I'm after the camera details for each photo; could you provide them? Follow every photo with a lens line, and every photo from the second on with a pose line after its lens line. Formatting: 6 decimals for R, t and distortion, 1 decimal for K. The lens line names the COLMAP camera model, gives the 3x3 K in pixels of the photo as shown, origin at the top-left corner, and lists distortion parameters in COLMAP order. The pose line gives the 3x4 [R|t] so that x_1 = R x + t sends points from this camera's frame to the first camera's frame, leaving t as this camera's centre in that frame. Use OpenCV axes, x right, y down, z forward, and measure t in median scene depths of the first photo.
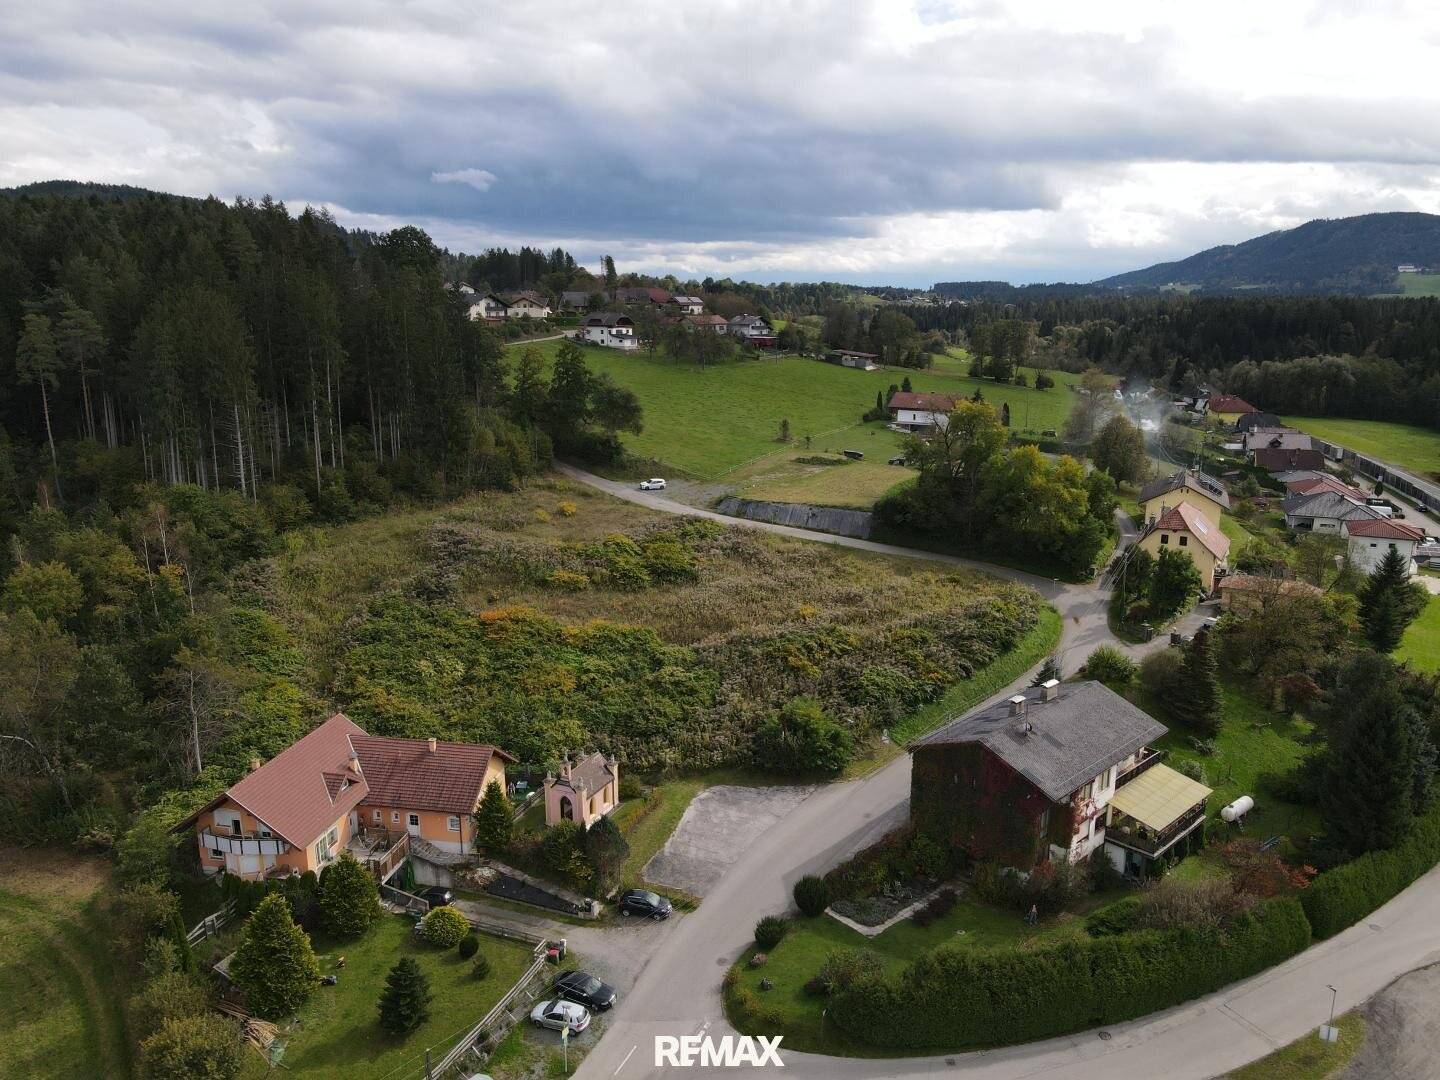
lens RADIAL K [[1040.6, 0, 727.6], [0, 1040.6, 542.1], [0, 0, 1]] dist [0.008776, 0.012732]
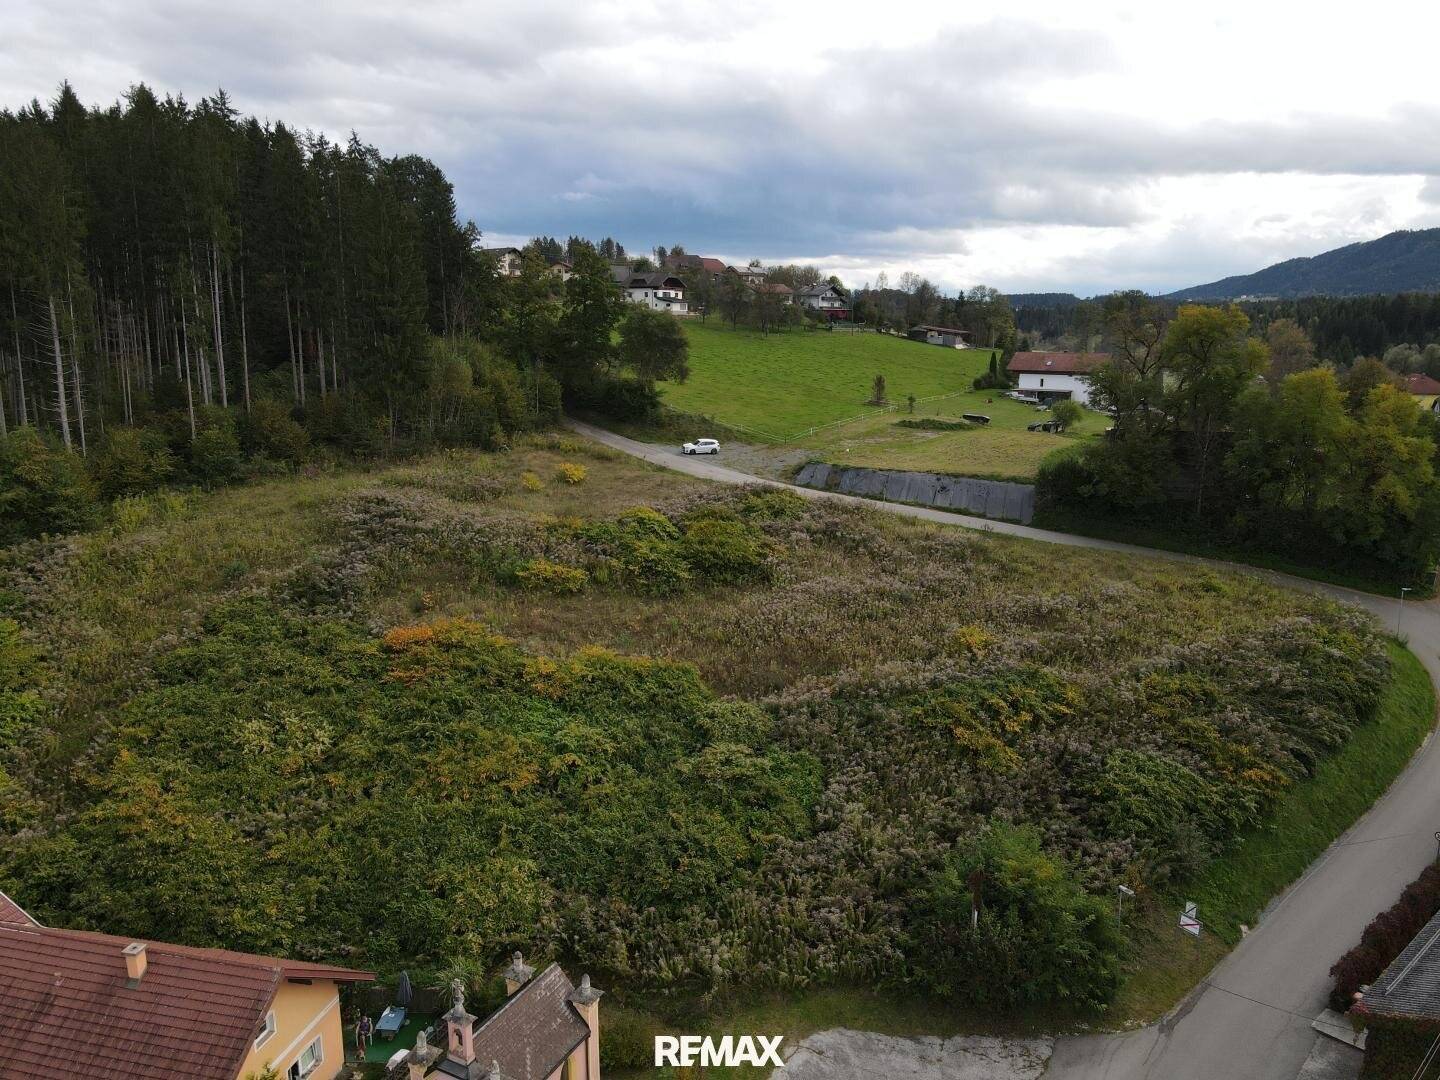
lens RADIAL K [[1040.6, 0, 732.2], [0, 1040.6, 542.5], [0, 0, 1]] dist [0.008776, 0.012732]
pose [[0.998858, 0.013544, -0.045822, -0.023362], [-0.014216, 0.999796, -0.014361, 0.022752], [0.045618, 0.014996, 0.998846, 0.390617]]
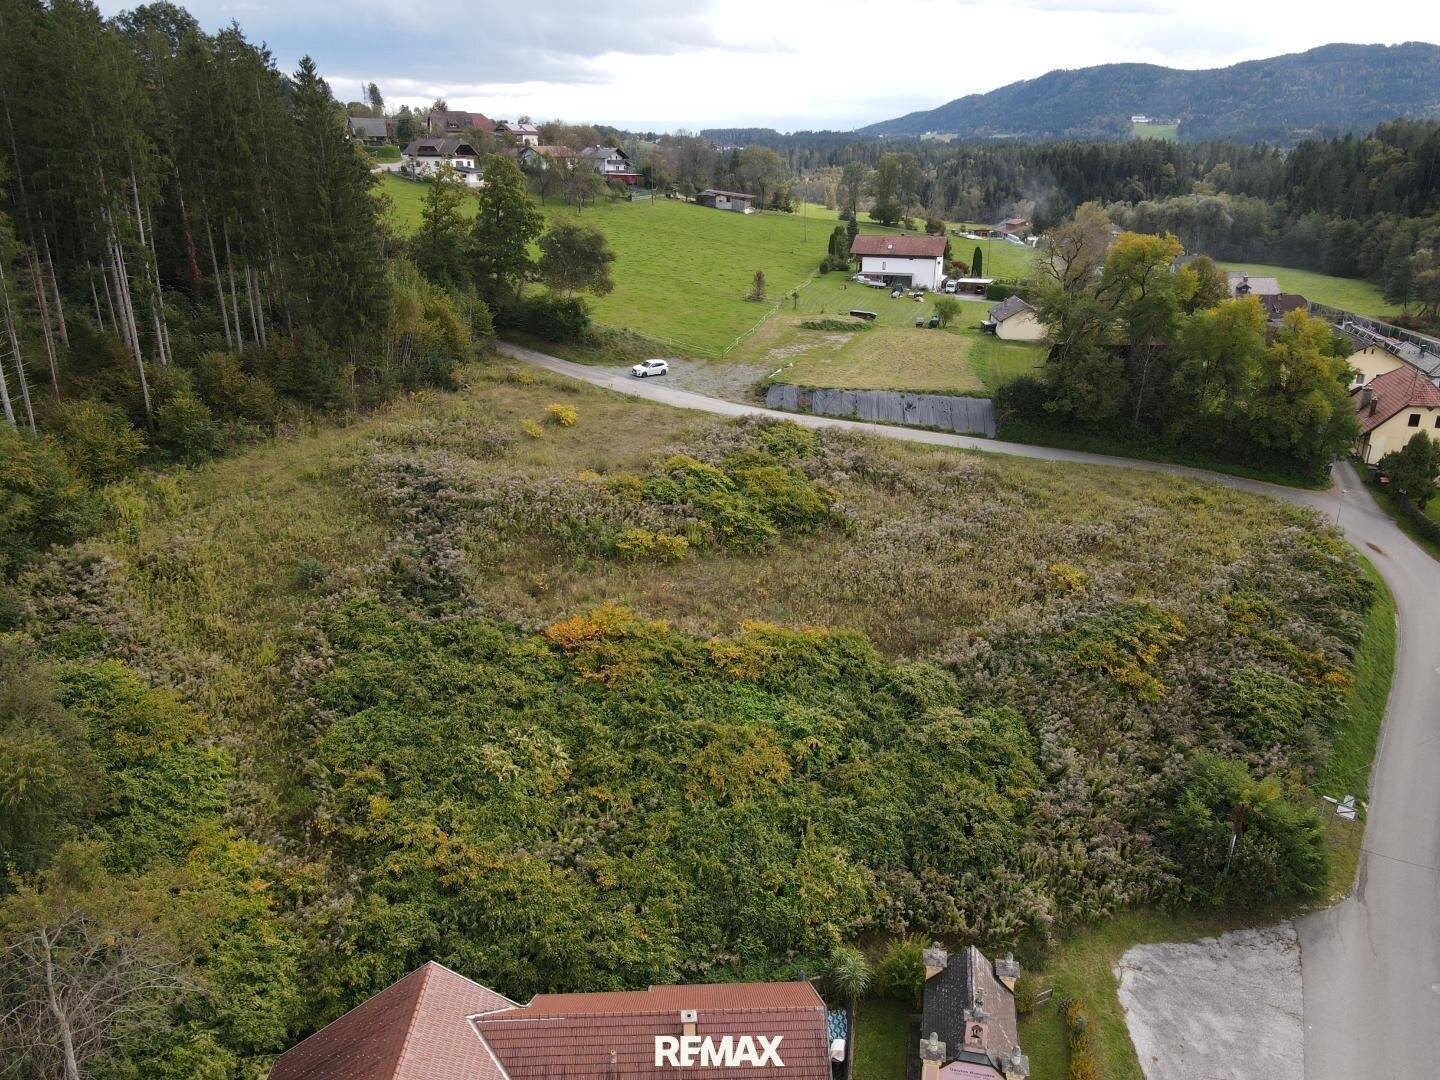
lens RADIAL K [[1040.6, 0, 722.9], [0, 1040.6, 536.7], [0, 0, 1]] dist [0.008776, 0.012732]
pose [[0.975340, -0.073418, 0.208138, -0.224152], [0.046468, 0.990221, 0.131541, -0.042522], [-0.215760, -0.118625, 0.969214, 0.387691]]
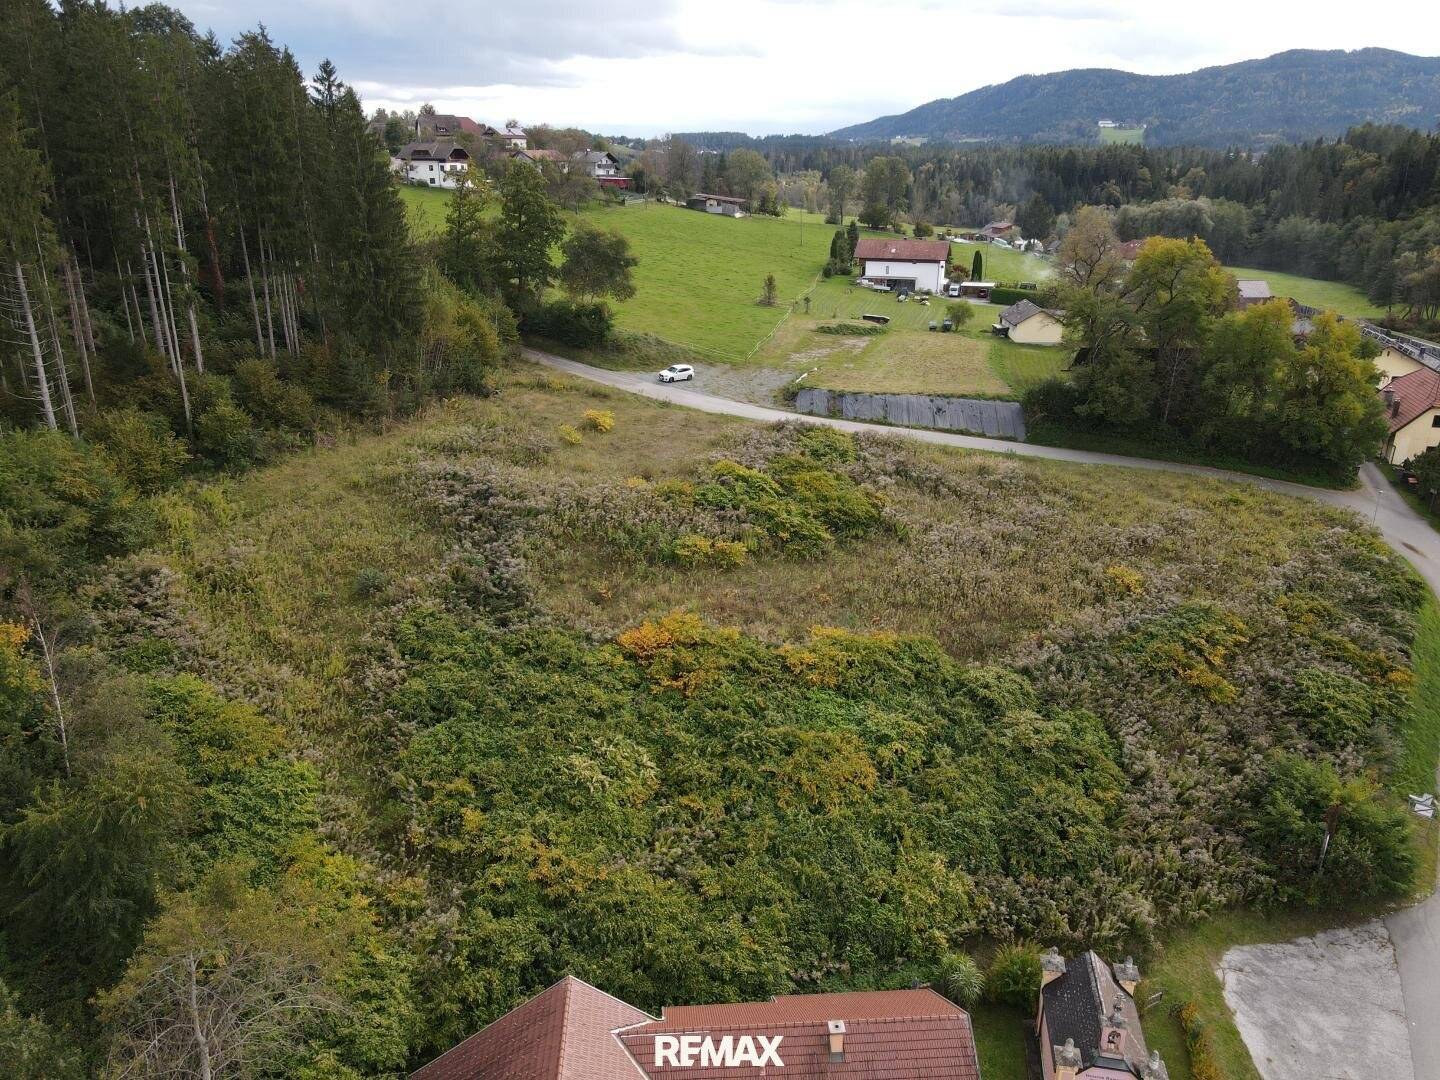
lens RADIAL K [[1040.6, 0, 721.7], [0, 1040.6, 537.7], [0, 0, 1]] dist [0.008776, 0.012732]
pose [[0.969170, -0.081253, 0.232611, -0.268624], [0.051714, 0.990113, 0.130390, -0.045929], [-0.240906, -0.114341, 0.963790, 0.399812]]
